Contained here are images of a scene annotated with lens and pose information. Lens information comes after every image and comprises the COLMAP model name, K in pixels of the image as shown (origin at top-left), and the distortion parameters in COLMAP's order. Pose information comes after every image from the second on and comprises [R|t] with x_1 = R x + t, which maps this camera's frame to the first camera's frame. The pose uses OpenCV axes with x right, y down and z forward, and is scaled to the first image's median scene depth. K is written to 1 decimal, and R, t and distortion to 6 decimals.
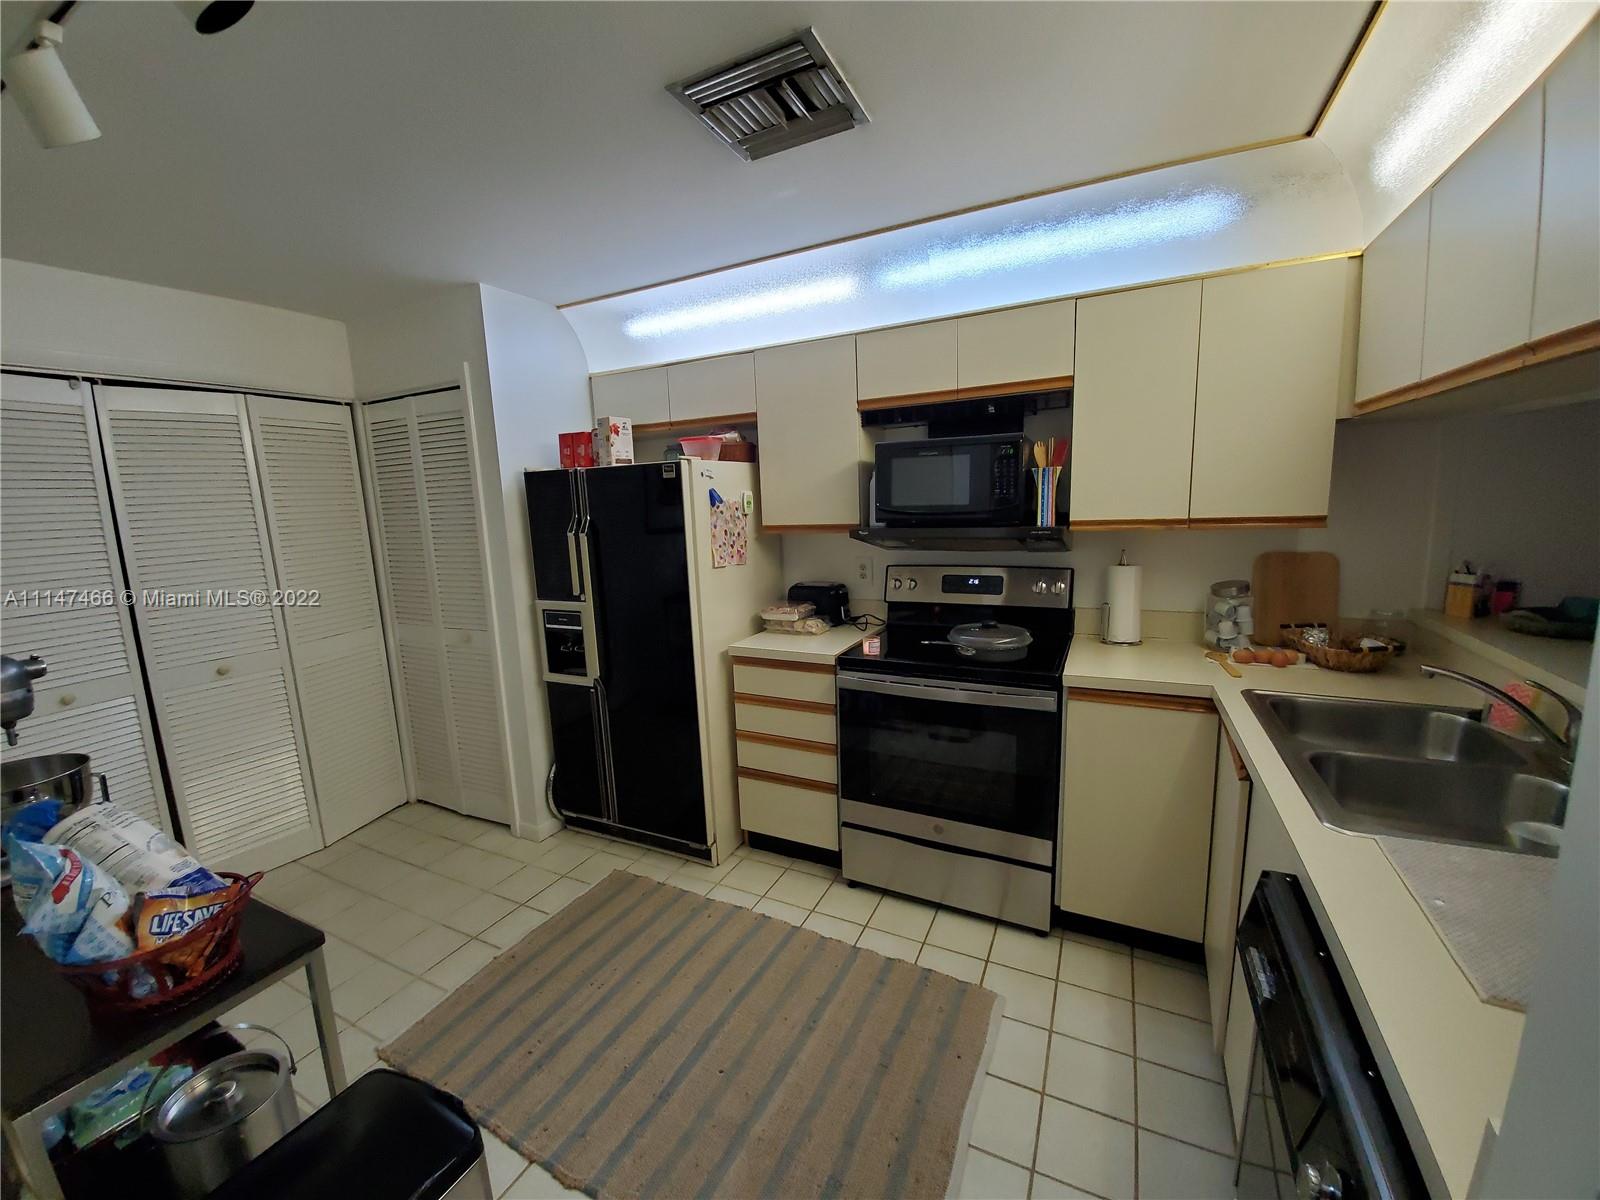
lens RADIAL K [[635.4, 0, 789.3], [0, 635.4, 599.2], [0, 0, 1]] dist [0.006317, -0.013603]
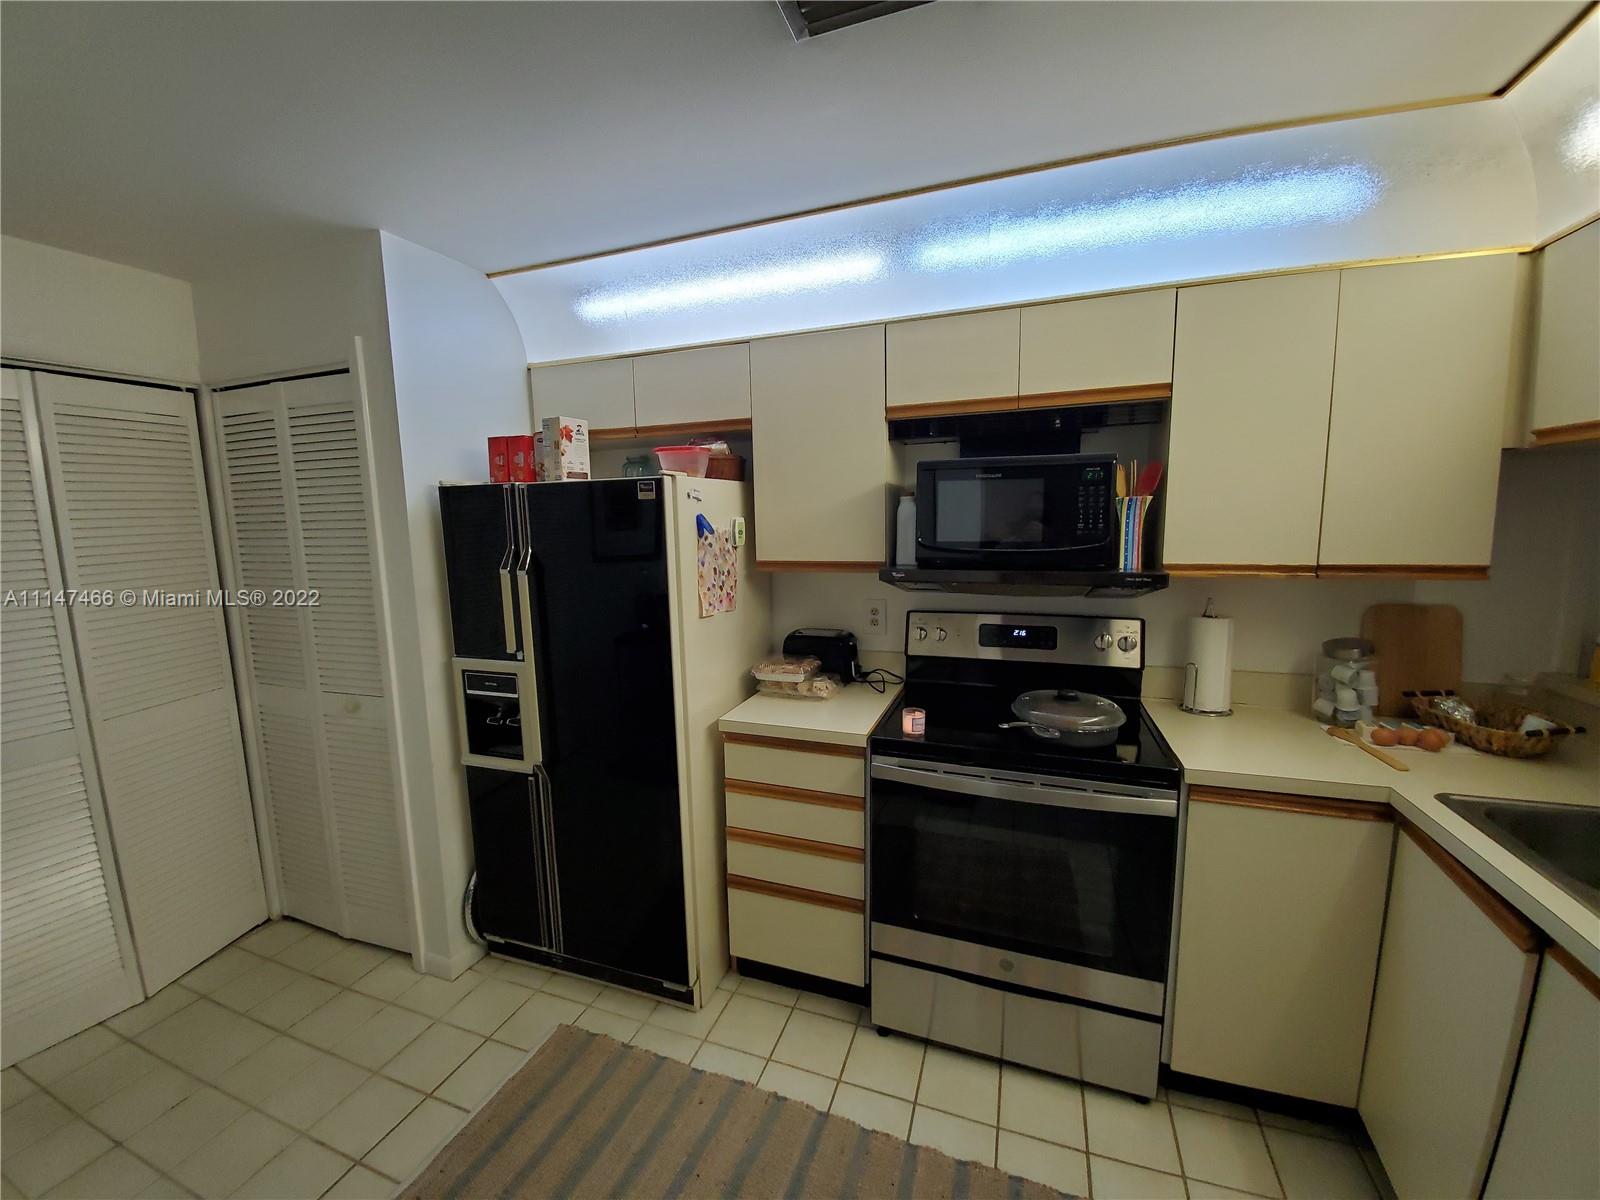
lens RADIAL K [[635.4, 0, 789.3], [0, 635.4, 599.2], [0, 0, 1]] dist [0.006317, -0.013603]
pose [[0.993045, 0.002888, 0.117697, -0.104604], [0.000595, 0.999563, -0.029546, -0.049474], [-0.117731, 0.029410, 0.992610, 0.233808]]
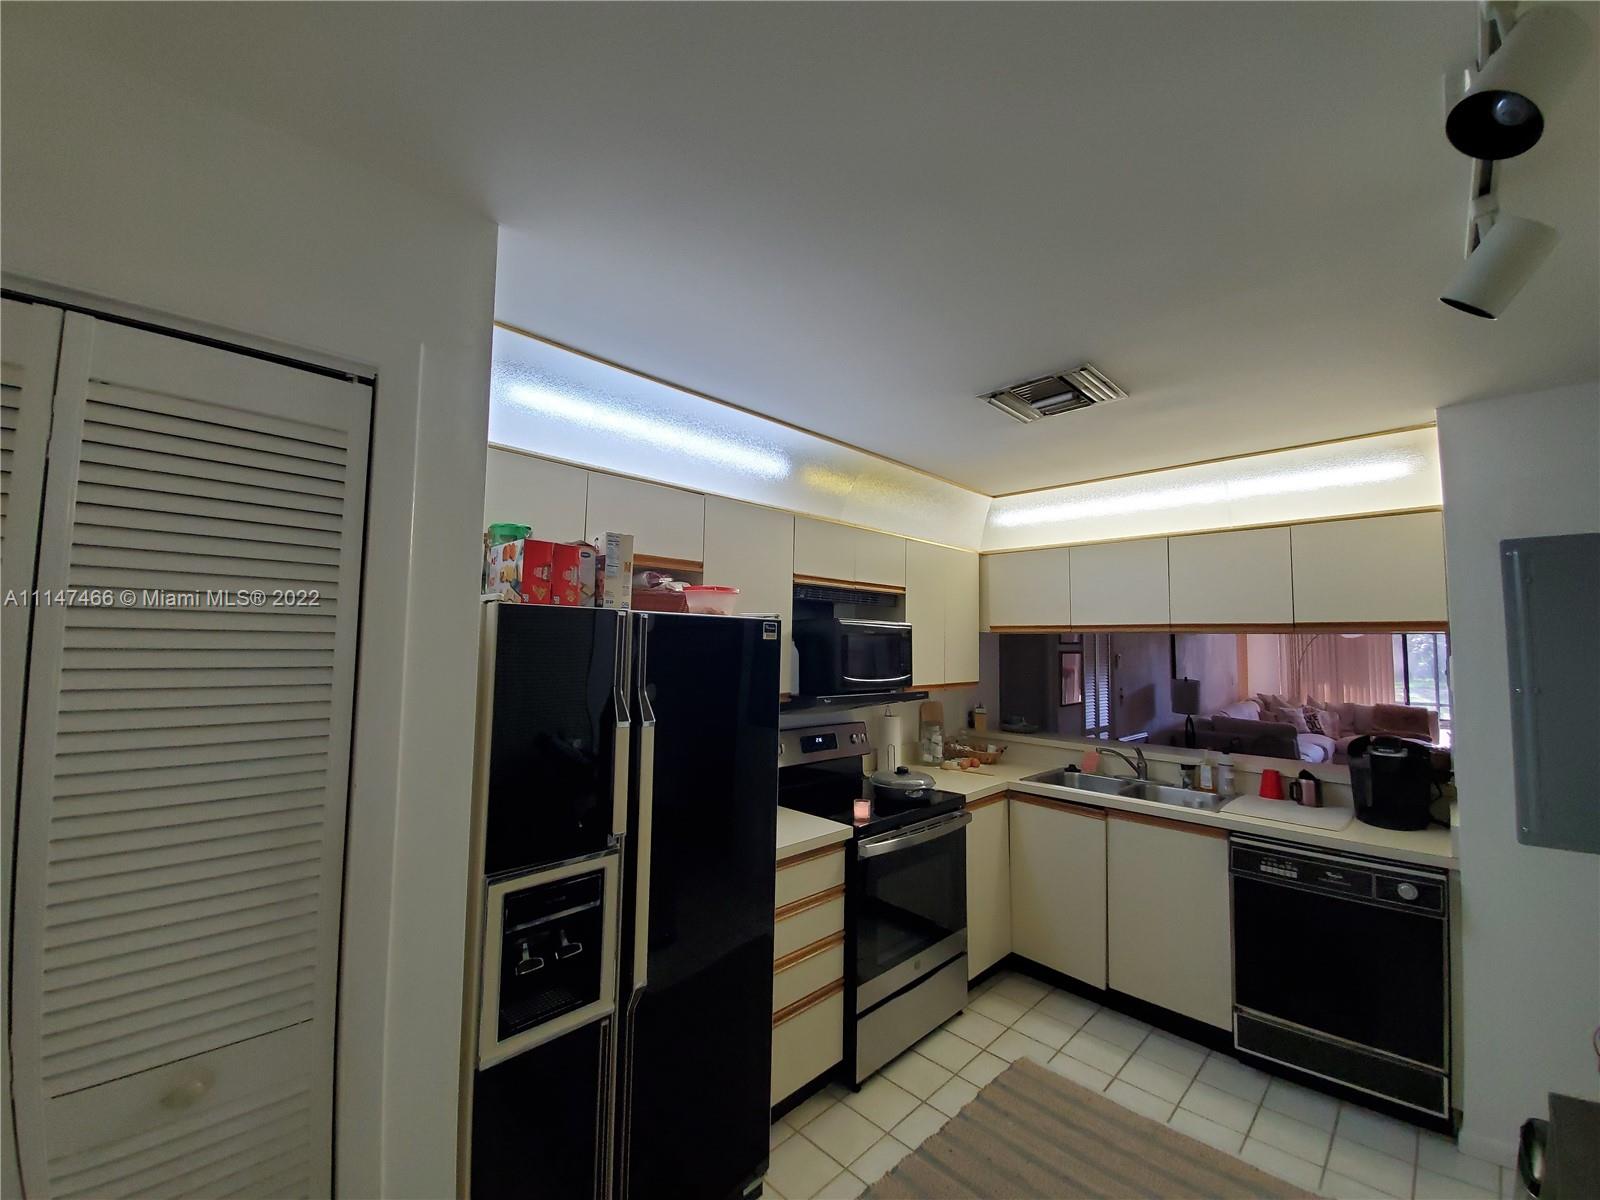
lens RADIAL K [[635.4, 0, 789.3], [0, 635.4, 599.2], [0, 0, 1]] dist [0.006317, -0.013603]
pose [[0.313250, 0.111569, 0.943094, -0.867911], [0.122899, 0.979962, -0.156751, -0.108777], [-0.941685, 0.165008, 0.293262, 0.703602]]
